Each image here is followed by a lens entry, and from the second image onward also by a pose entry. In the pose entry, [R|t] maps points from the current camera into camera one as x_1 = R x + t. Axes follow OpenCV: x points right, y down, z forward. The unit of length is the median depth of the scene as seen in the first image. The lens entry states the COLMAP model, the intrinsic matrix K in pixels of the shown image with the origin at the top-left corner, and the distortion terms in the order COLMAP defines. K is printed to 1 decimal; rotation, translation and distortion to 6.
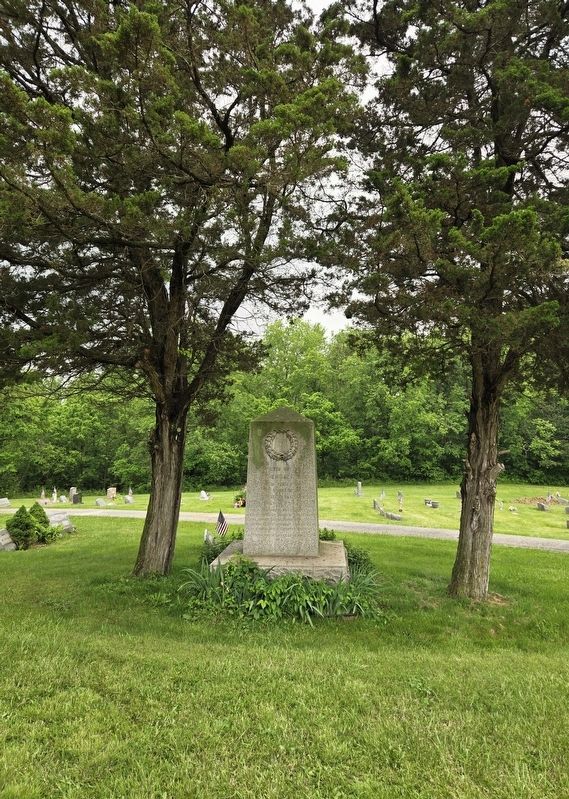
lens RADIAL K [[540.0, 0, 289.9], [0, 540.0, 396.4], [0, 0, 1]] dist [0.003575, -0.000006]
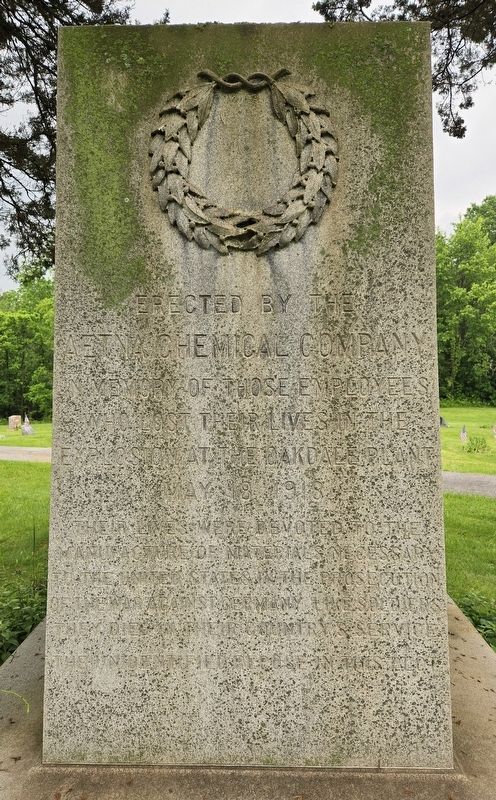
lens RADIAL K [[533.6, 0, 248.2], [0, 533.6, 403.5], [0, 0, 1]] dist [0.002360, 0.000194]
pose [[0.999172, -0.009867, 0.039483, -0.022151], [0.003933, 0.989035, 0.147628, 0.141290], [-0.040507, -0.147351, 0.988255, 0.818575]]
